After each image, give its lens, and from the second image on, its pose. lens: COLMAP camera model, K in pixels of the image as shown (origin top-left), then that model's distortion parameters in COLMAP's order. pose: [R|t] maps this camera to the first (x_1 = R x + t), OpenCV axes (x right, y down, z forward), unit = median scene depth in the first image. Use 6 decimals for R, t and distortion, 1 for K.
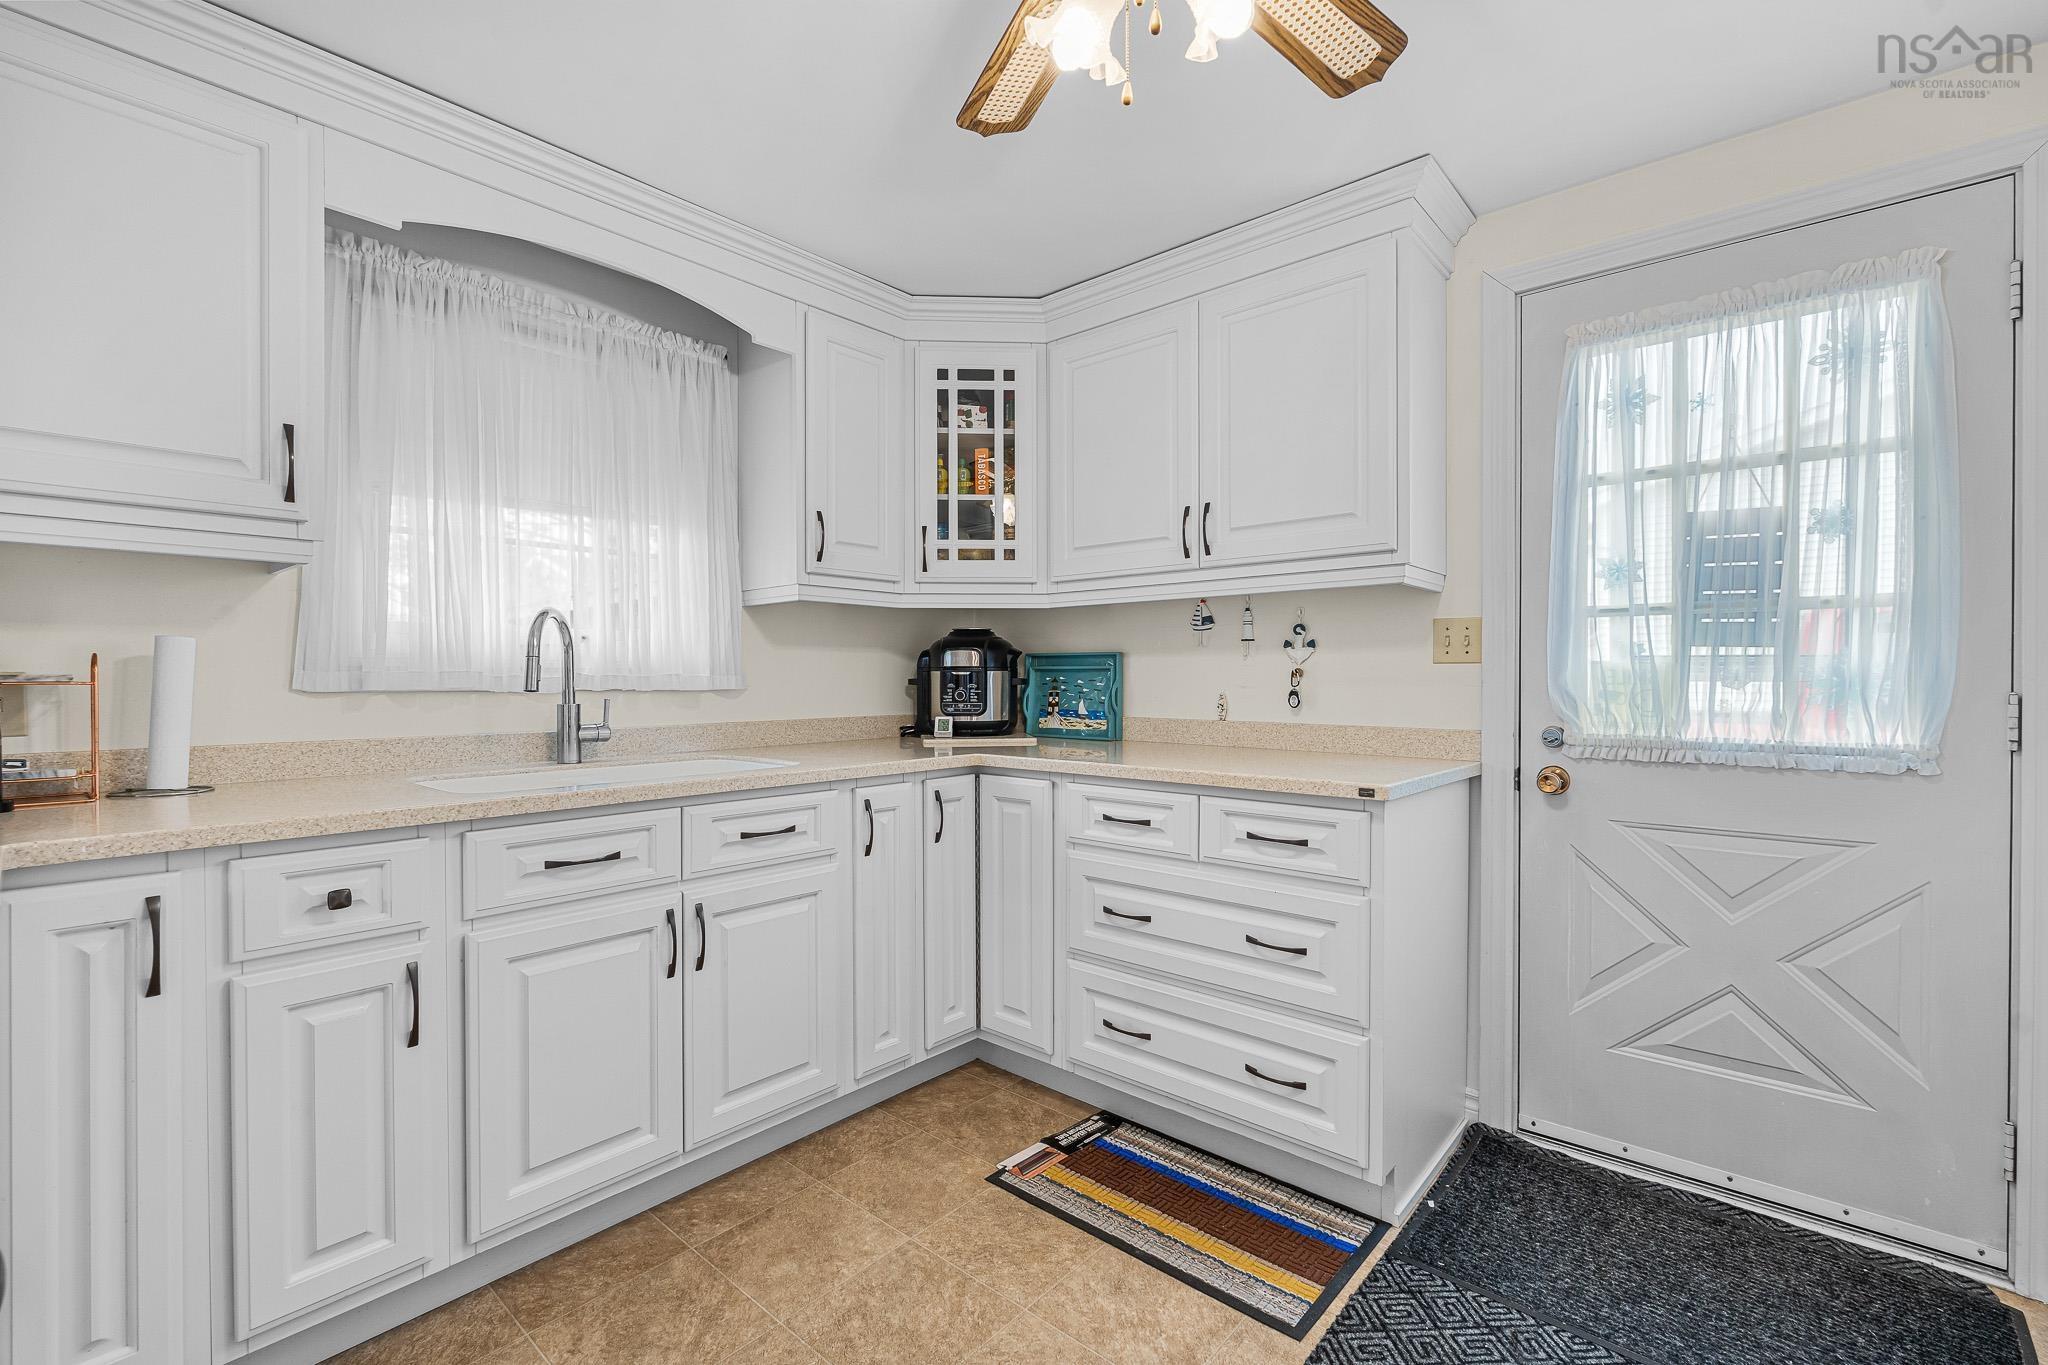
lens RADIAL K [[892.3, 0, 1029.5], [0, 892.3, 690.6], [0, 0, 1]] dist [-0.001801, -0.000860]
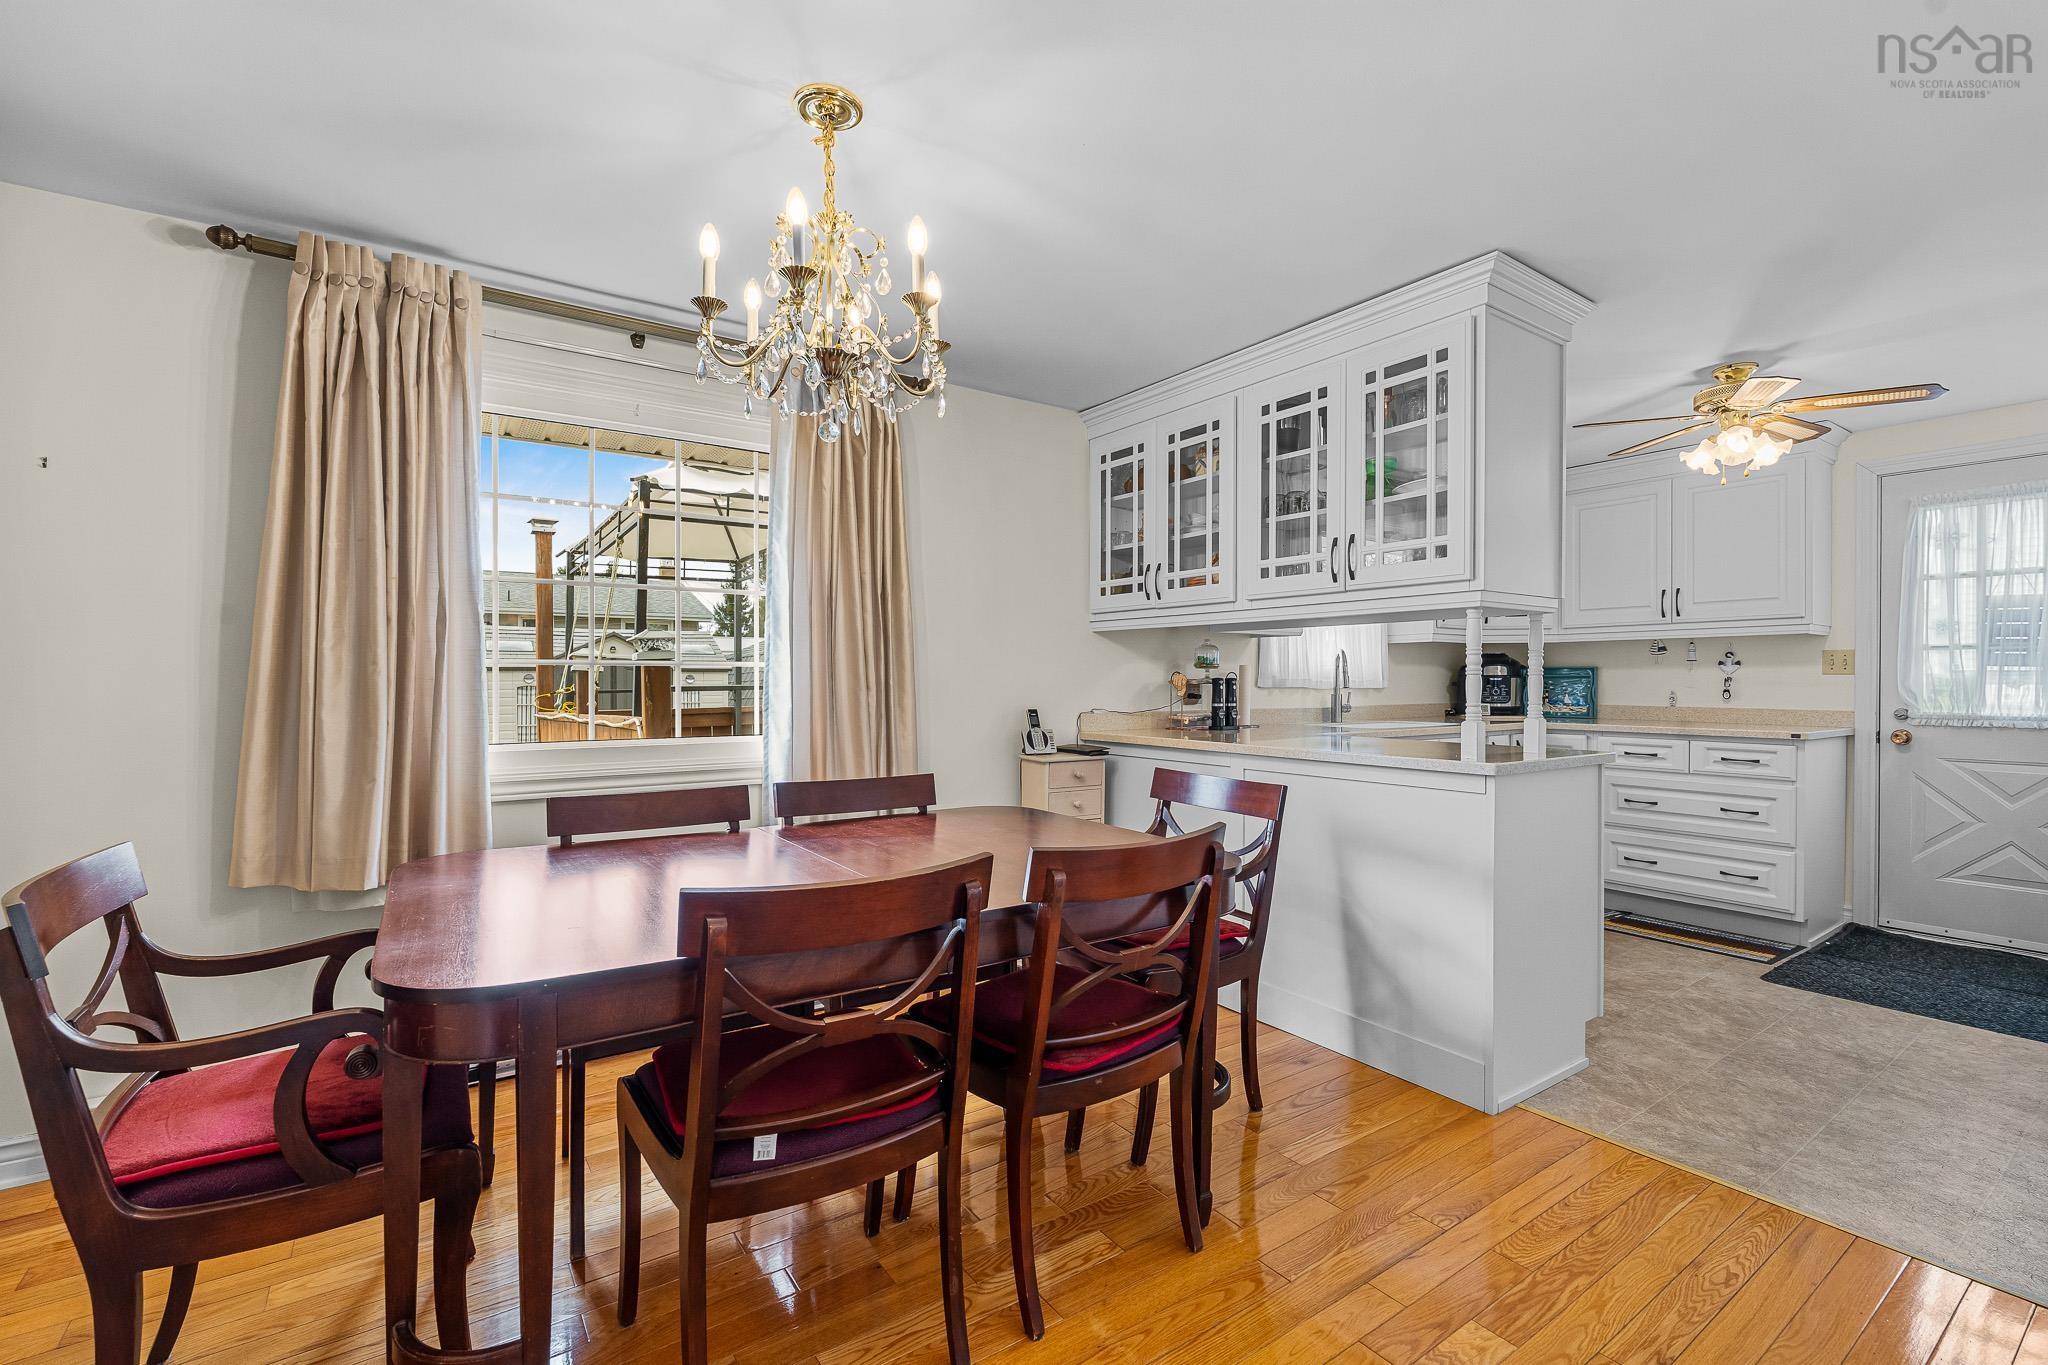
lens RADIAL K [[892.3, 0, 1029.5], [0, 892.3, 690.6], [0, 0, 1]] dist [-0.001801, -0.000860]
pose [[0.969443, 0.004037, -0.245285, -0.745232], [-0.004878, 0.999984, -0.002818, 0.017176], [0.245269, 0.003928, 0.969447, -1.288761]]
